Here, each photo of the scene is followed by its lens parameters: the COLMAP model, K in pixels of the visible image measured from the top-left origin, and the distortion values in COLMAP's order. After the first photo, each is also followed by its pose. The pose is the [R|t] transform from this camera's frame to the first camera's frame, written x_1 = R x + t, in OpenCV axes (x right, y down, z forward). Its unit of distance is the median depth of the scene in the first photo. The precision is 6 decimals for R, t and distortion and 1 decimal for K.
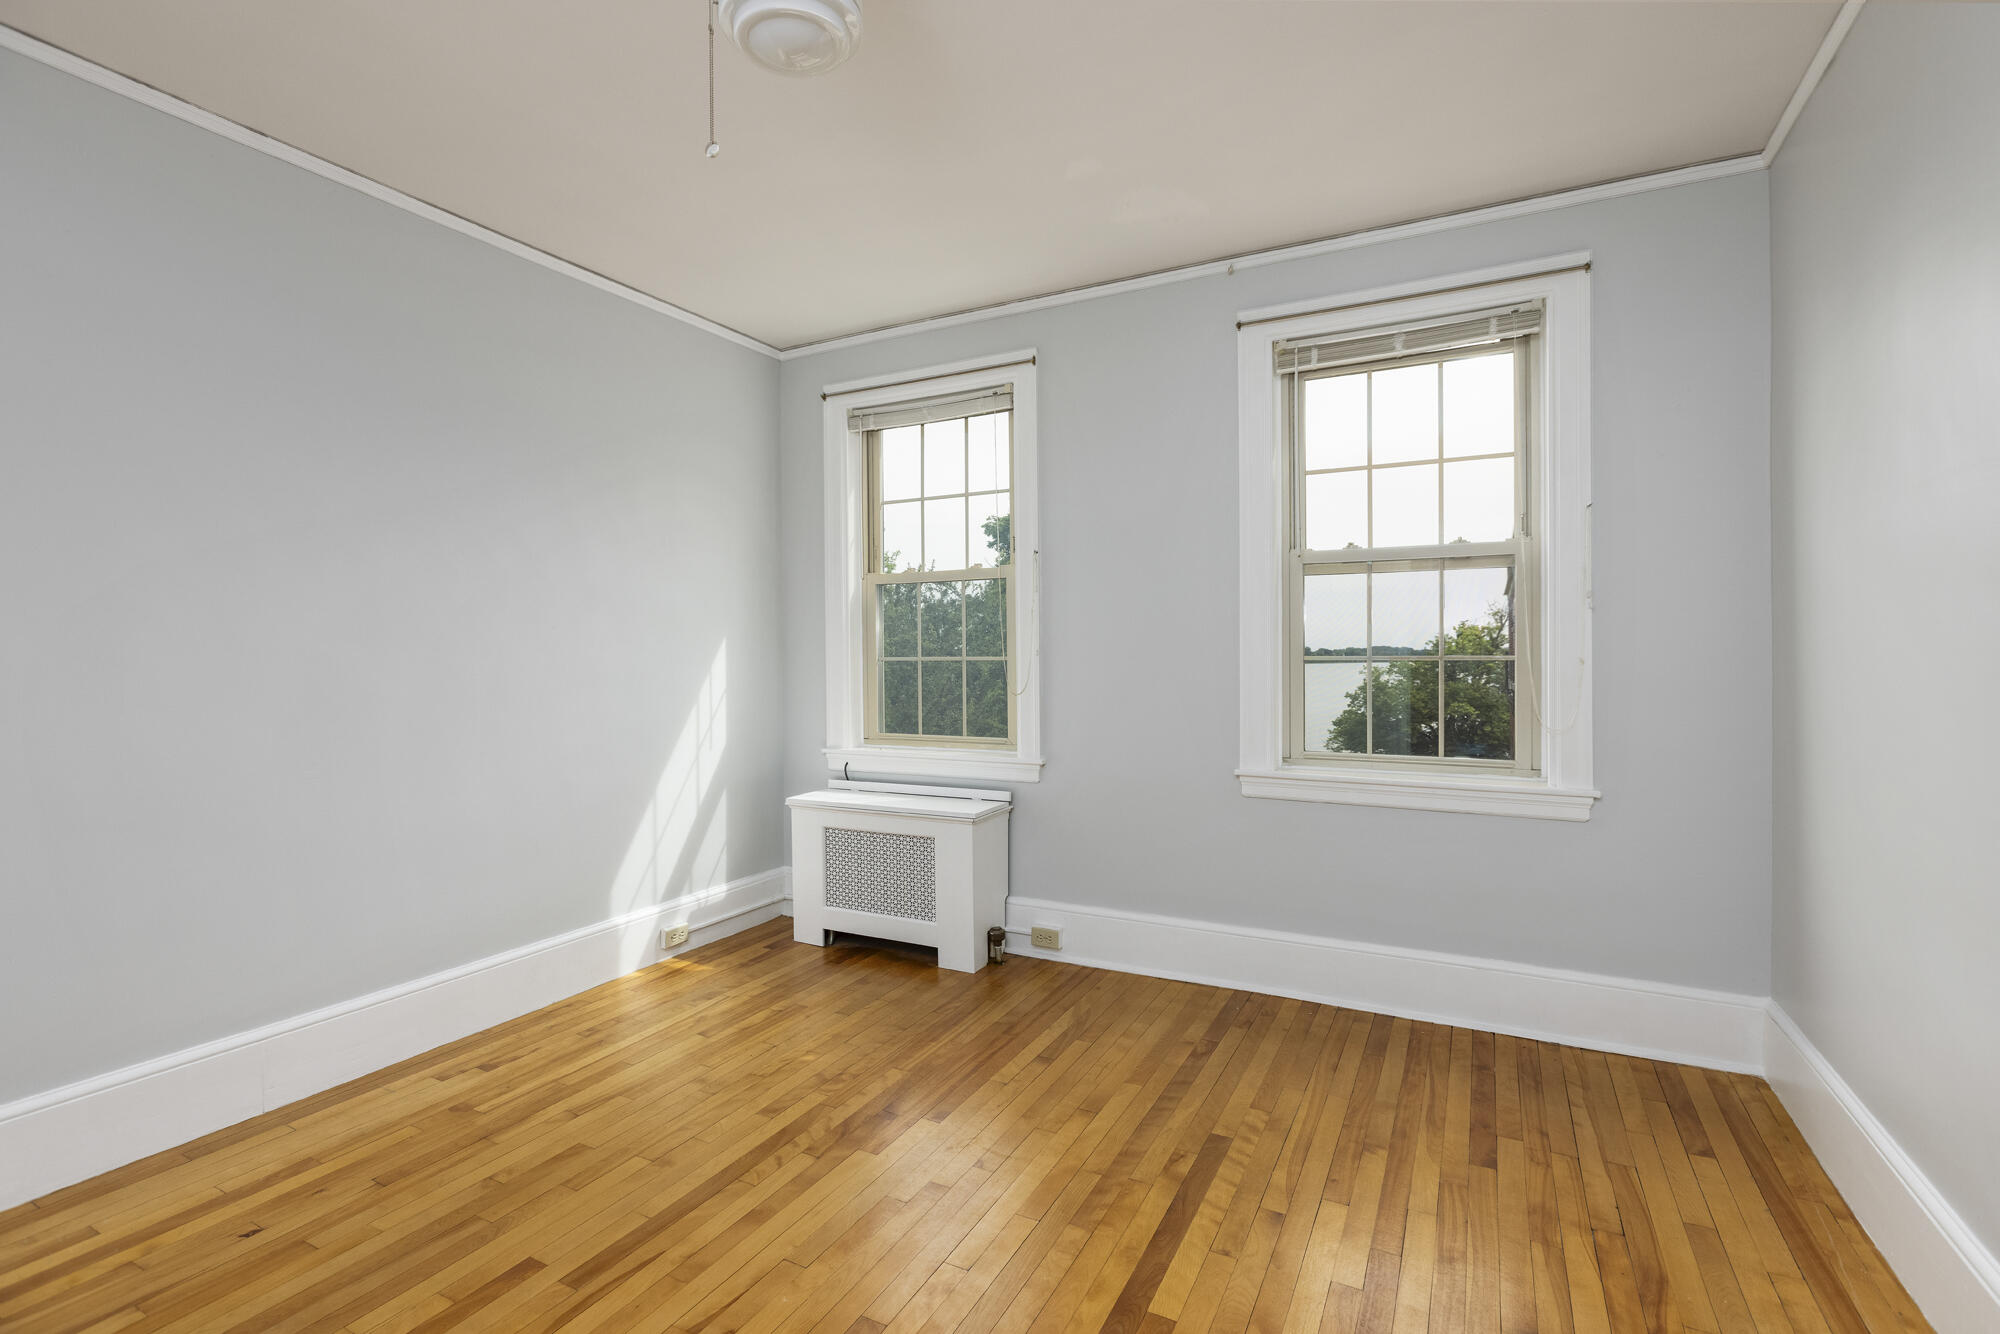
lens RADIAL K [[897.5, 0, 1003.7], [0, 897.5, 676.6], [0, 0, 1]] dist [-0.002266, -0.000549]
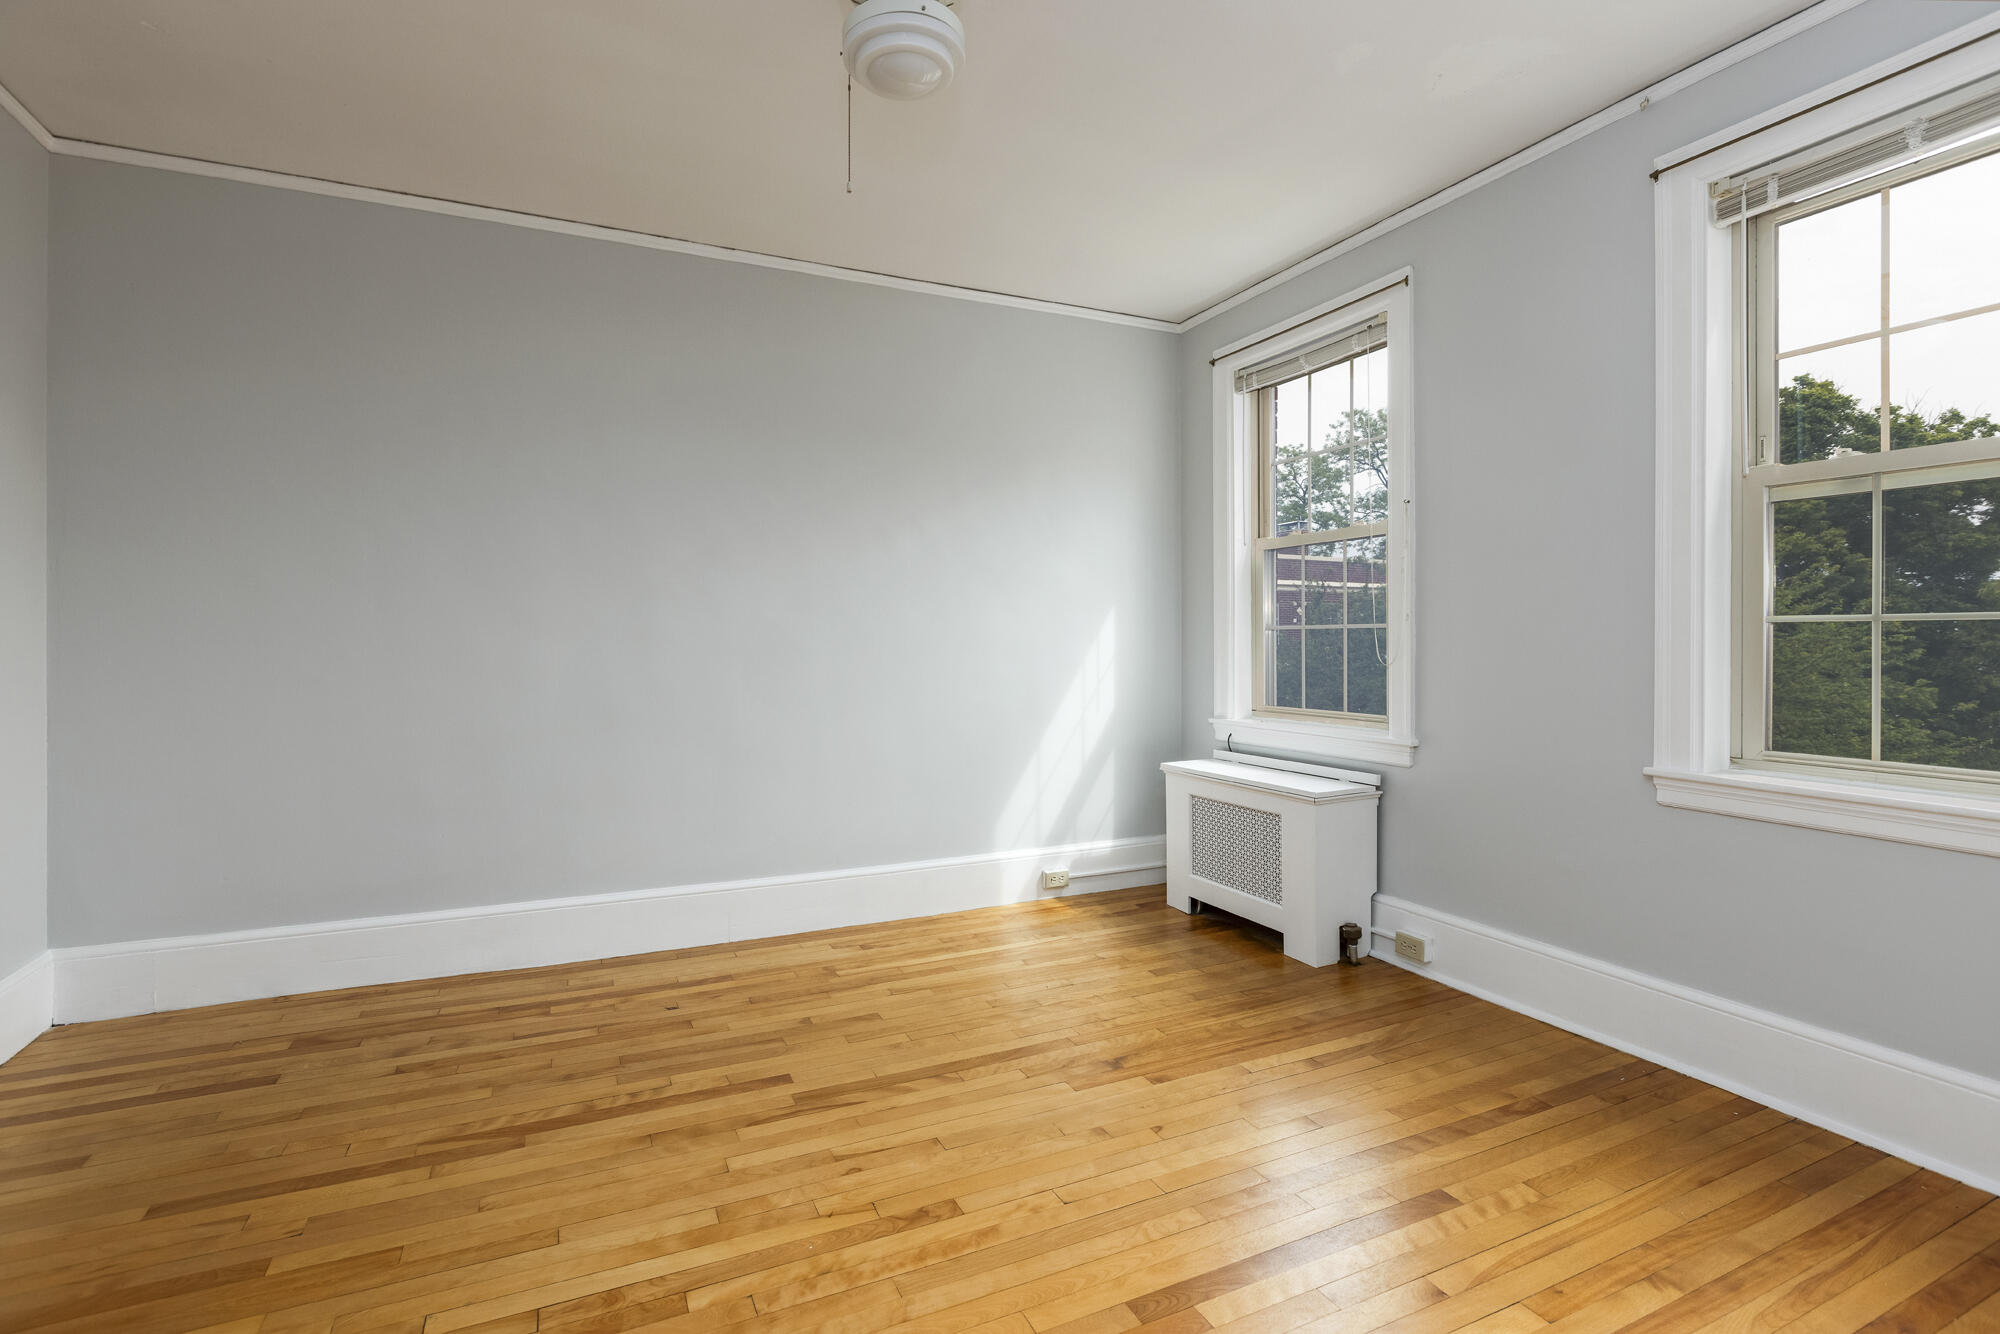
lens RADIAL K [[922.3, 0, 989.3], [0, 922.3, 658.2], [0, 0, 1]] dist [0.000704, -0.000546]
pose [[0.801898, 0.014062, -0.597295, 0.250127], [-0.012903, 0.999897, 0.006217, 0.012905], [0.597321, 0.002721, 0.801997, 0.043420]]
